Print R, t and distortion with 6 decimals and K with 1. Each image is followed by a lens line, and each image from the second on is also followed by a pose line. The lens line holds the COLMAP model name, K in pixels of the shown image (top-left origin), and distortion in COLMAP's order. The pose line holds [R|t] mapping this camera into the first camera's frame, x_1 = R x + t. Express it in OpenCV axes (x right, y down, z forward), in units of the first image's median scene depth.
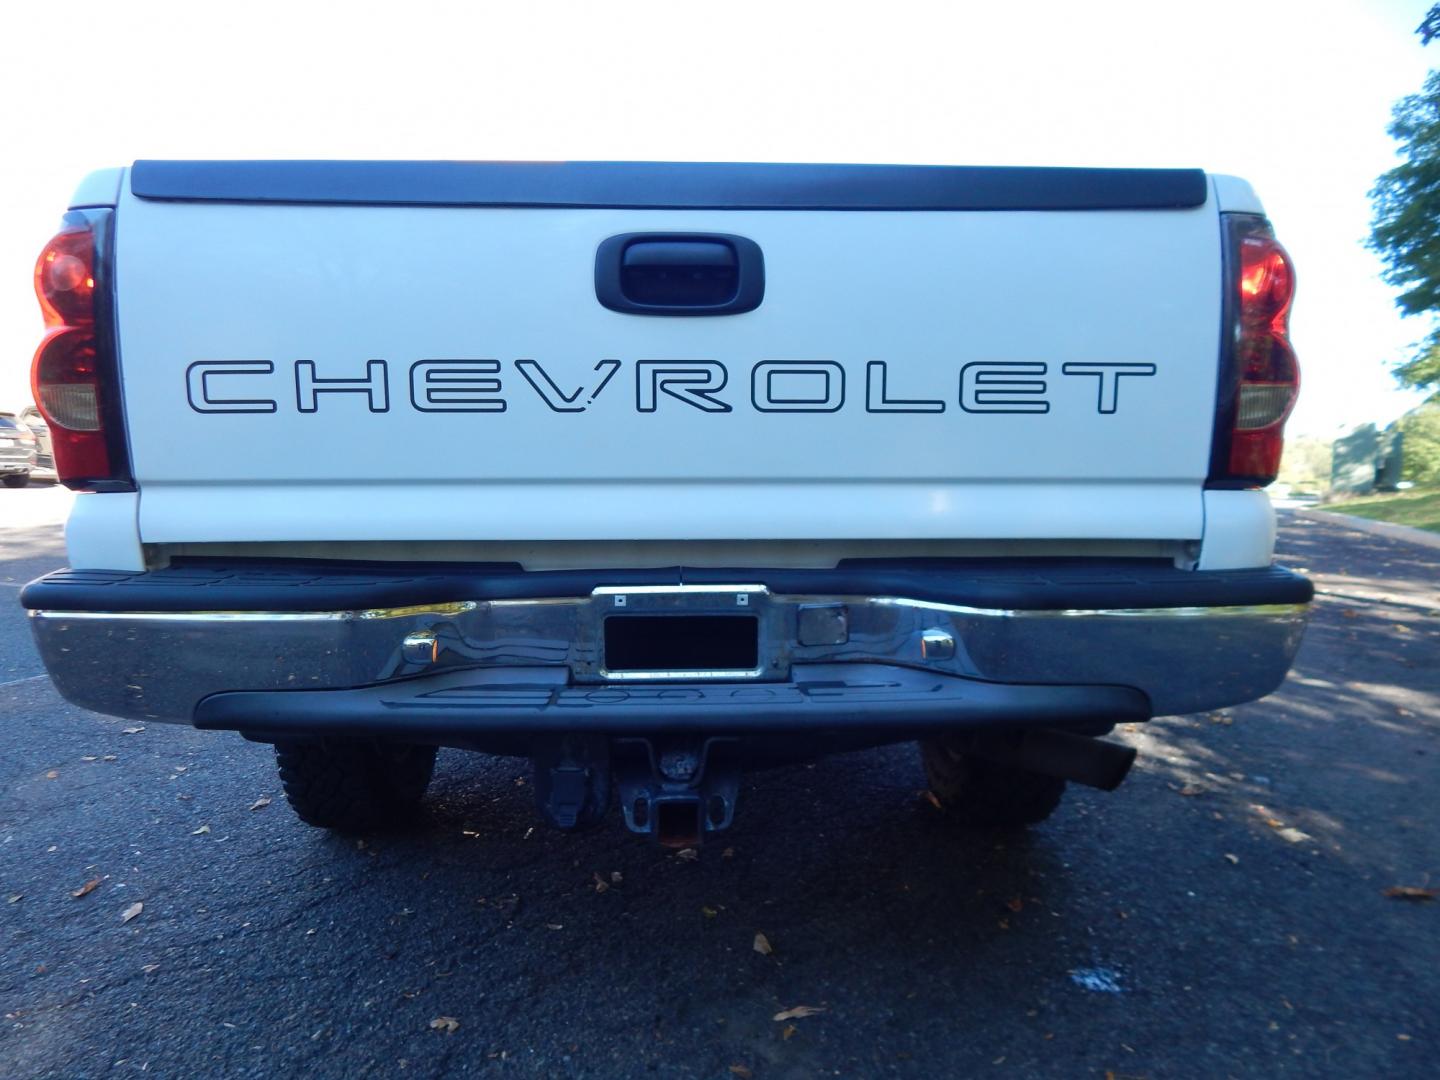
lens RADIAL K [[943.8, 0, 713.8], [0, 943.8, 549.8], [0, 0, 1]] dist [-0.005280, -0.007465]
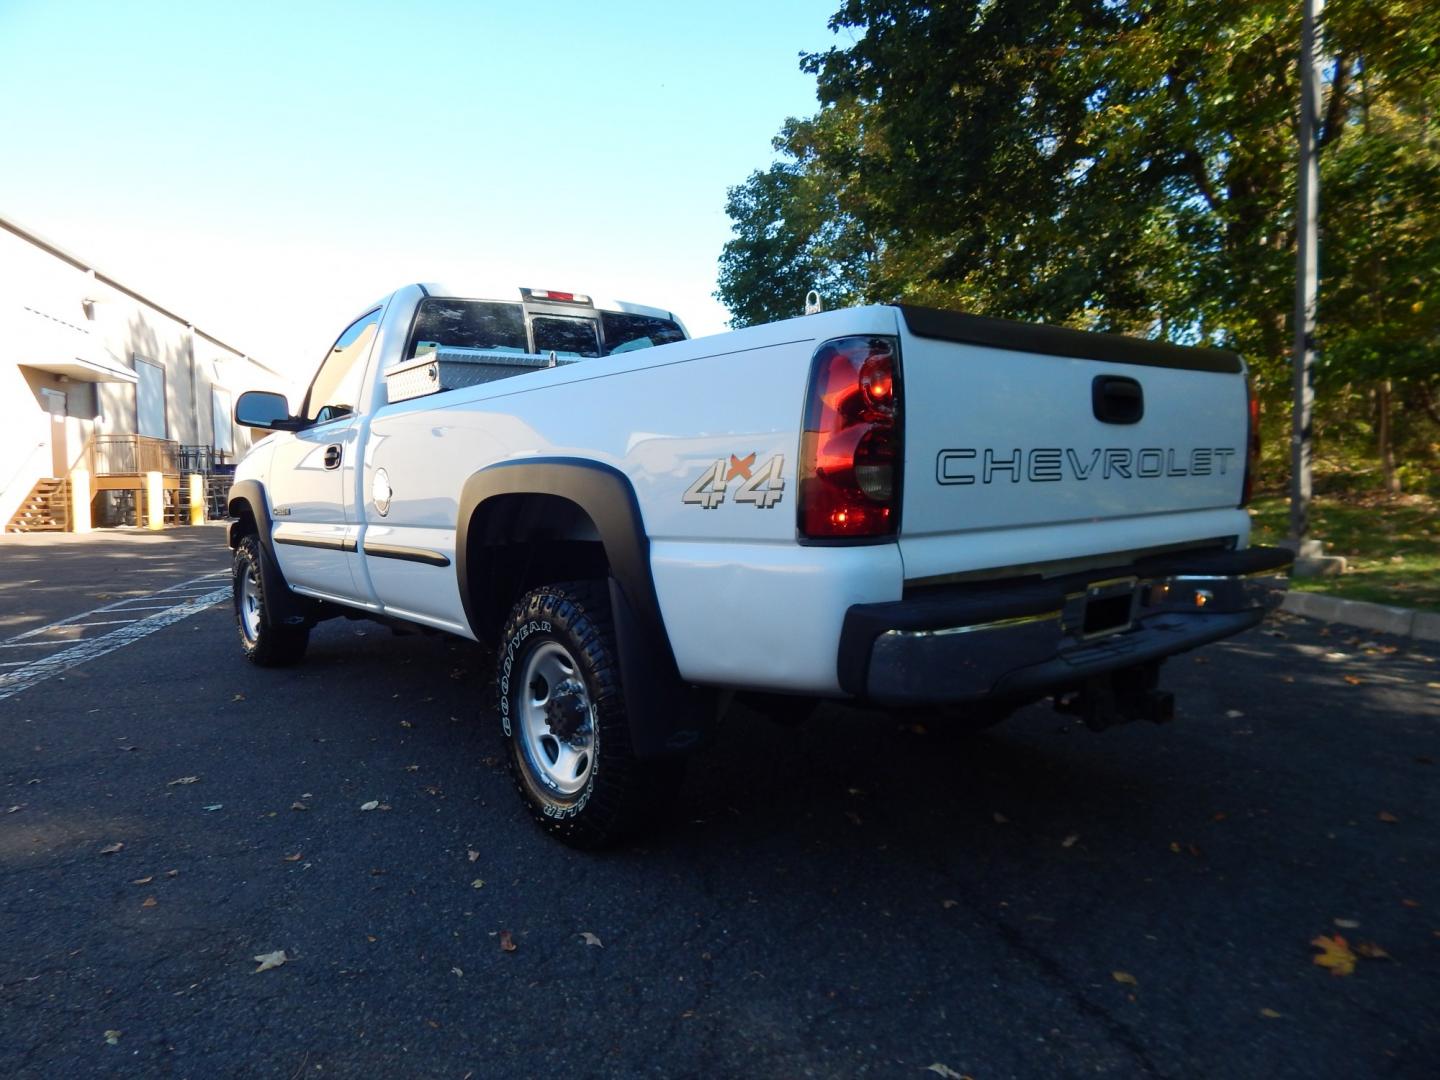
lens RADIAL K [[940.3, 0, 695.2], [0, 940.3, 540.8], [0, 0, 1]] dist [-0.003395, -0.024297]
pose [[0.805136, -0.058154, 0.590233, -1.381821], [0.068586, 0.997634, 0.004737, -0.076527], [-0.589111, 0.036668, 0.807219, 0.057971]]
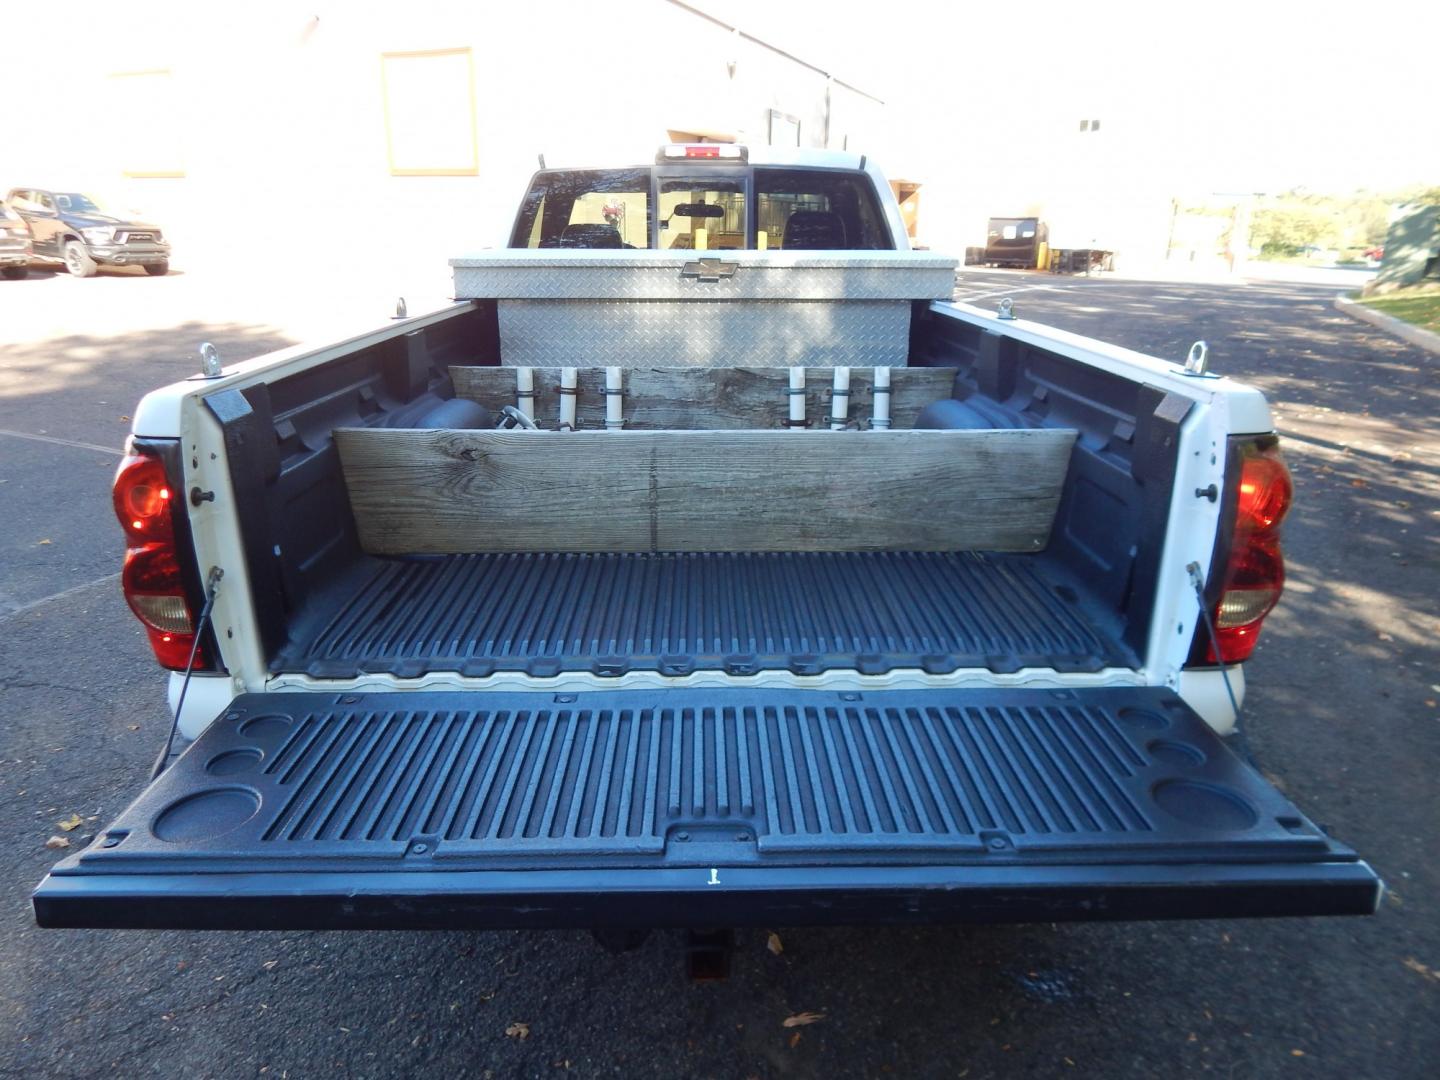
lens RADIAL K [[944.9, 0, 715.5], [0, 944.9, 539.9], [0, 0, 1]] dist [-0.006683, -0.004626]
pose [[0.999861, 0.006955, -0.015138, -0.010791], [-0.003137, 0.971024, 0.238960, -0.414497], [0.016362, -0.238879, 0.970912, -0.045237]]
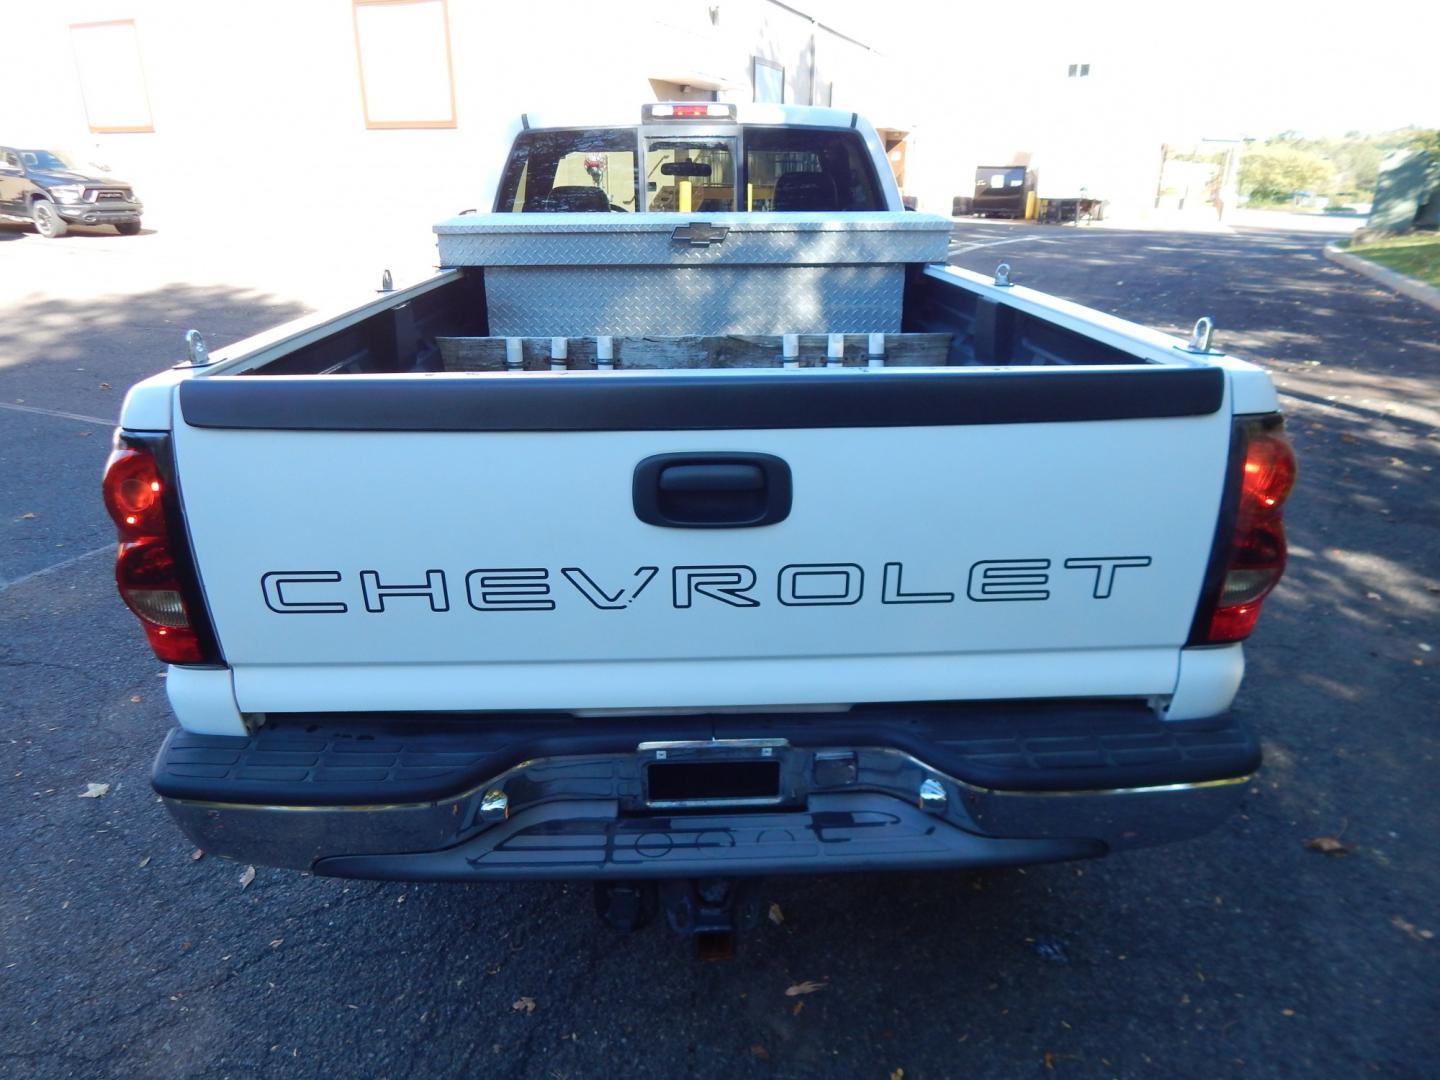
lens RADIAL K [[945.0, 0, 714.3], [0, 945.0, 540.8], [0, 0, 1]] dist [-0.006787, -0.003235]
pose [[0.999984, -0.004827, -0.002884, -0.025068], [0.005449, 0.958460, 0.285175, -0.440672], [0.001387, -0.285186, 0.958471, -0.029338]]
